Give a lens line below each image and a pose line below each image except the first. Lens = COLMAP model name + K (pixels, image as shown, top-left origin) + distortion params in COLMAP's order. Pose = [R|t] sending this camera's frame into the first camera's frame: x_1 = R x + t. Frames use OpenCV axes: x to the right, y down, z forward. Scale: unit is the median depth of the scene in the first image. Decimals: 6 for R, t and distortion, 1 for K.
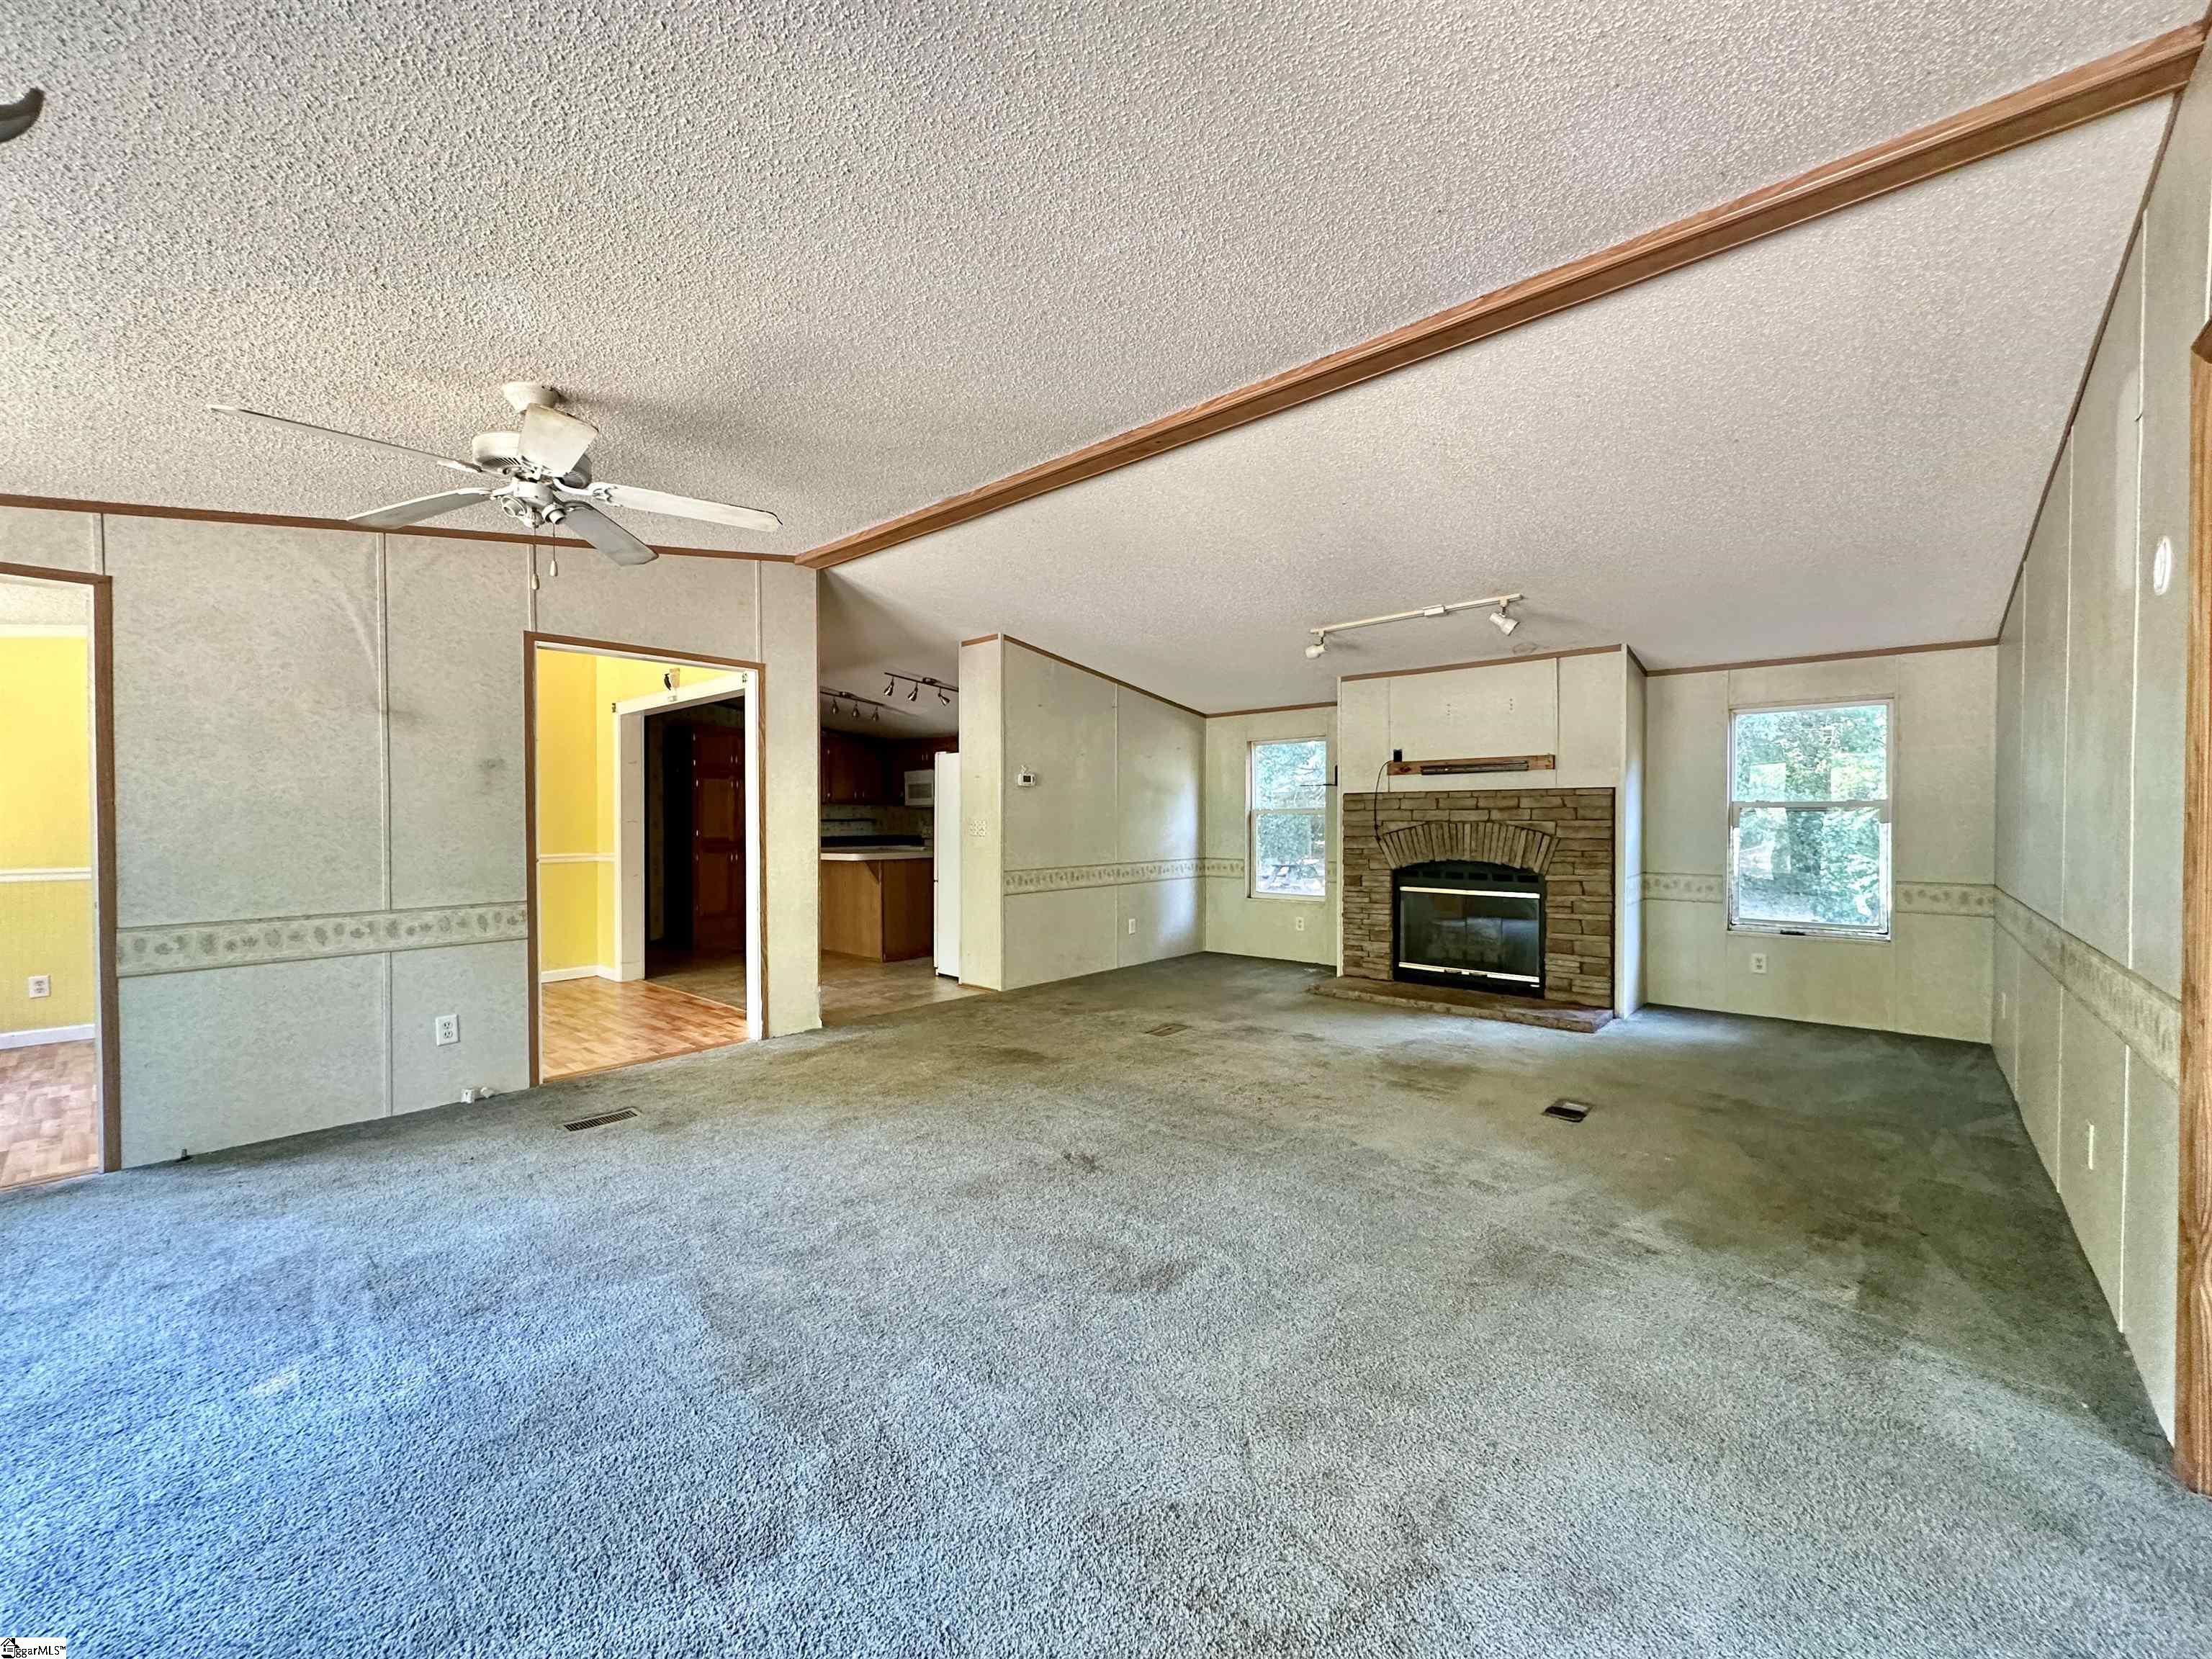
lens RADIAL K [[879.5, 0, 1119.7], [0, 879.5, 816.6], [0, 0, 1]] dist [0.002486, 0.000154]
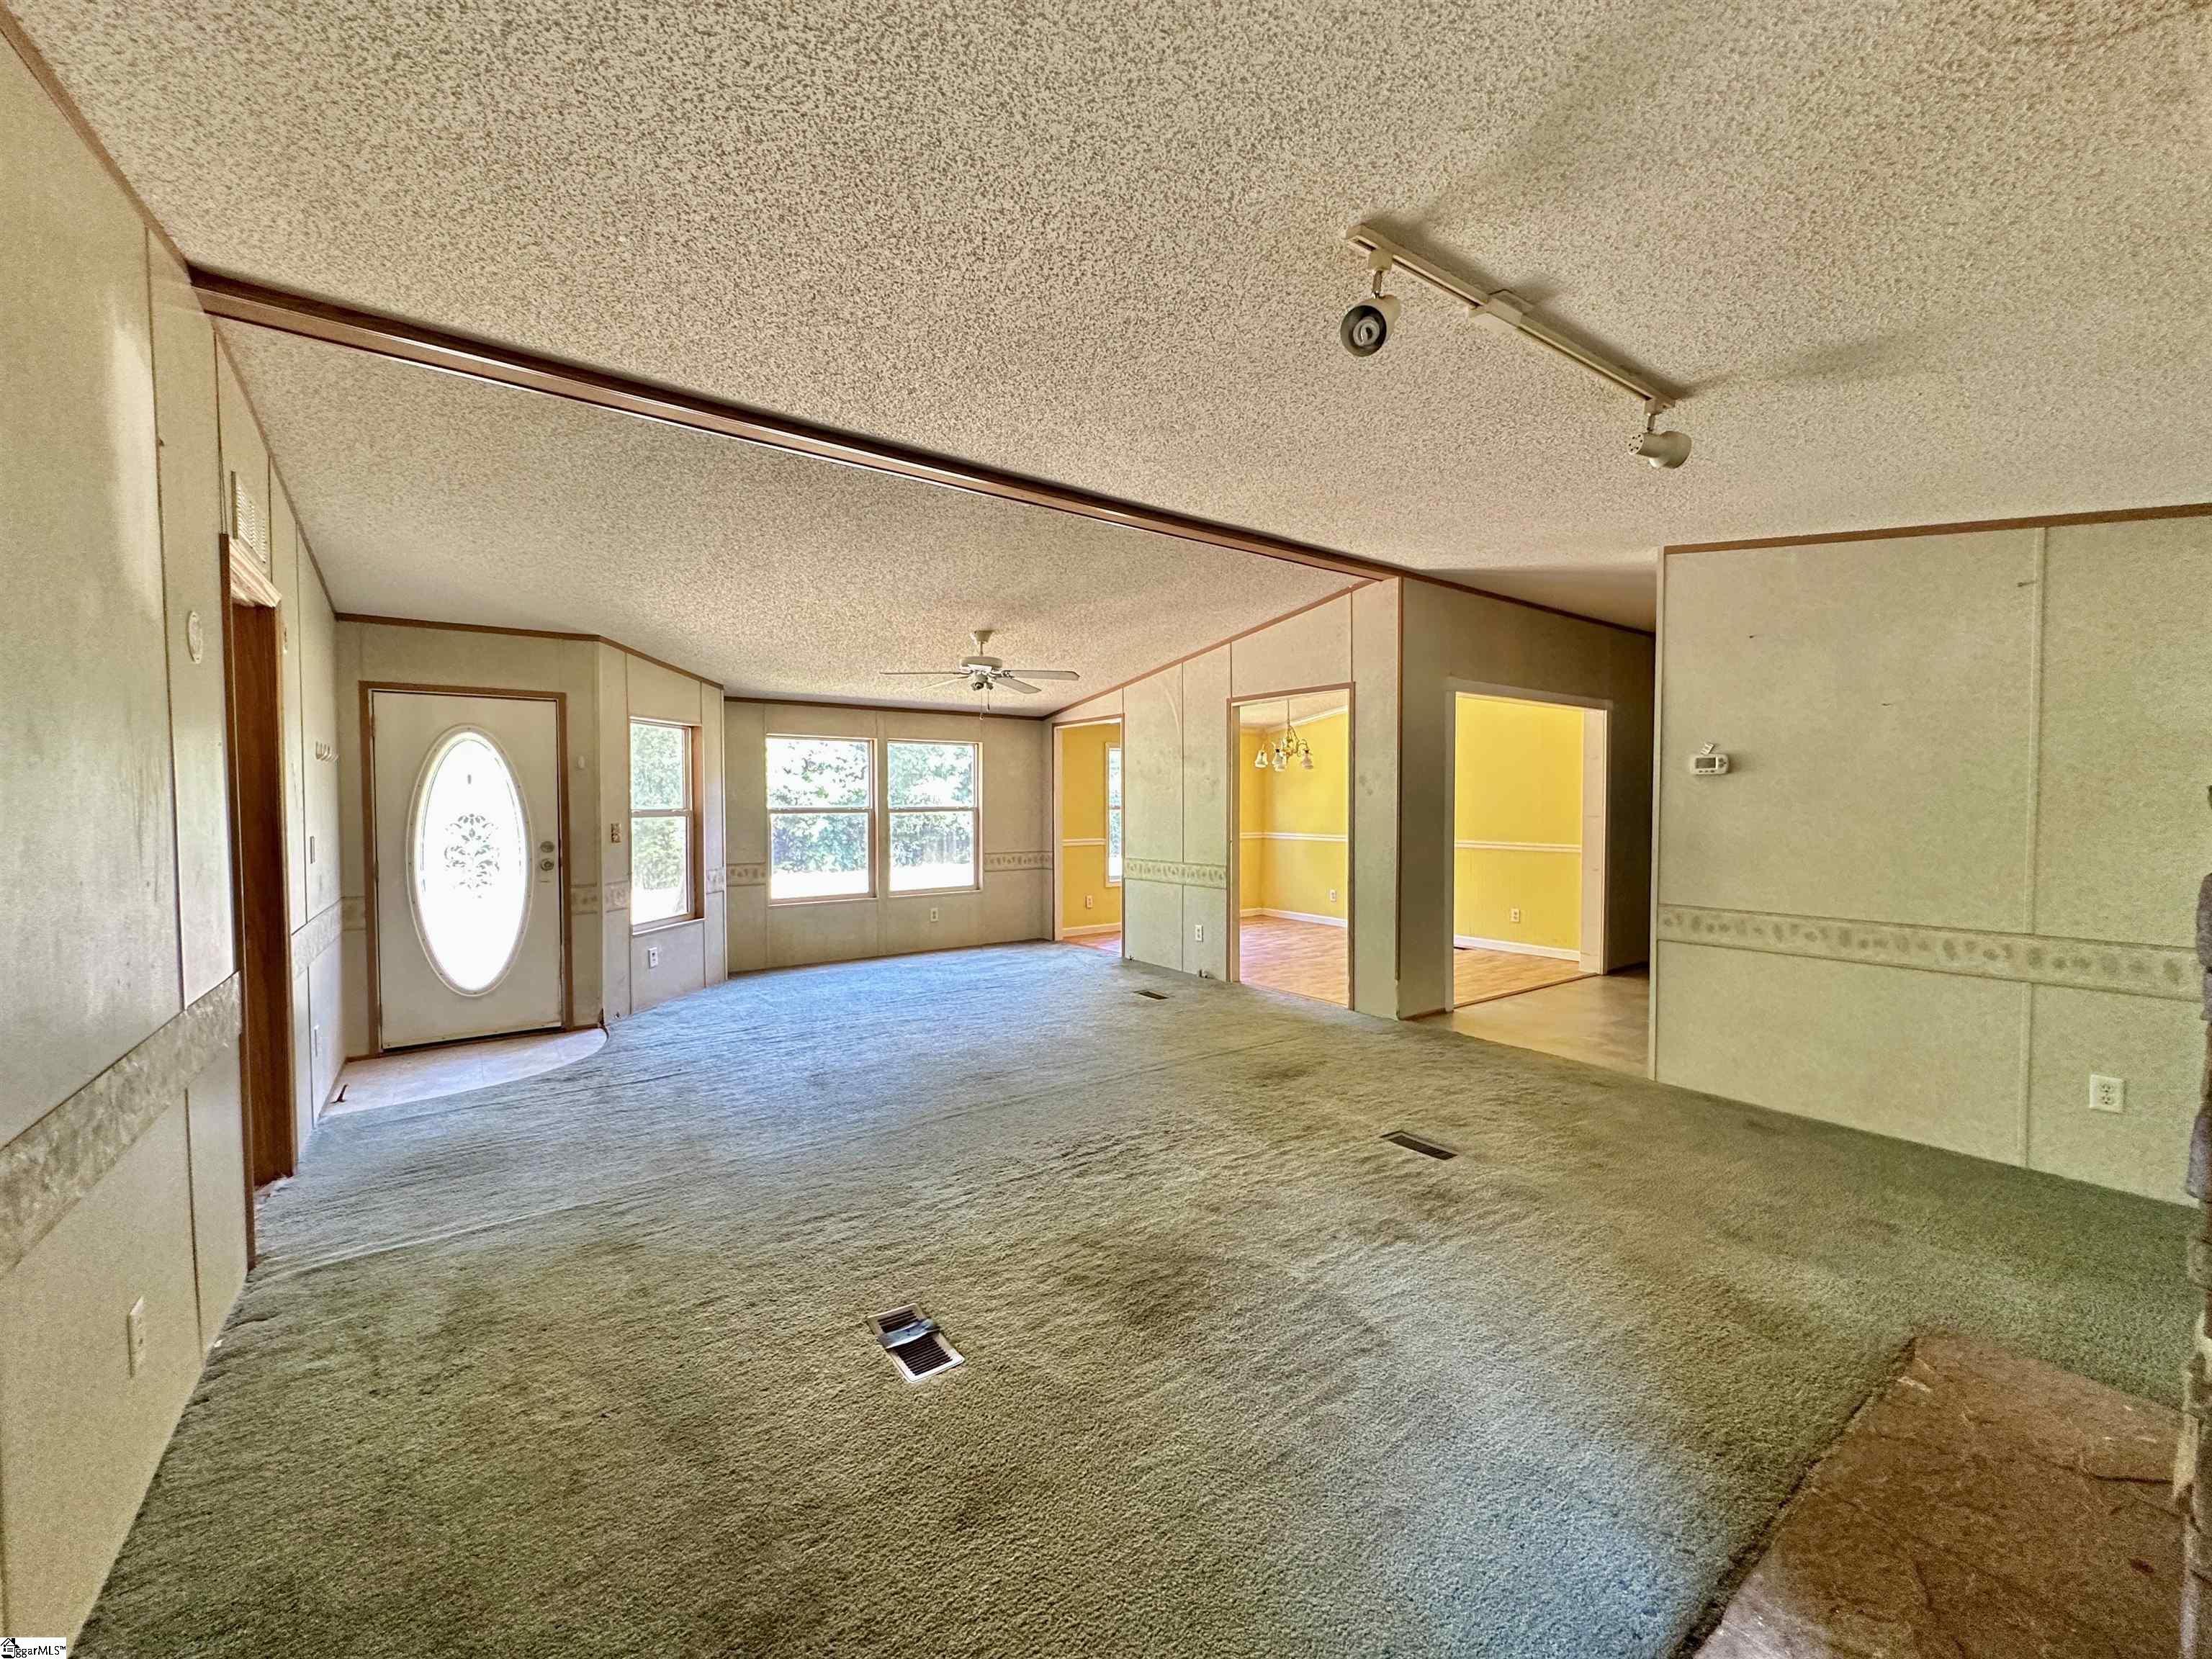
lens RADIAL K [[879.5, 0, 1117.6], [0, 879.5, 831.5], [0, 0, 1]] dist [0.002486, 0.000154]
pose [[-0.208518, 0.027463, -0.977633, 0.438218], [-0.029952, 0.998957, 0.034450, -0.001382], [0.977560, 0.036466, -0.207478, 0.551534]]
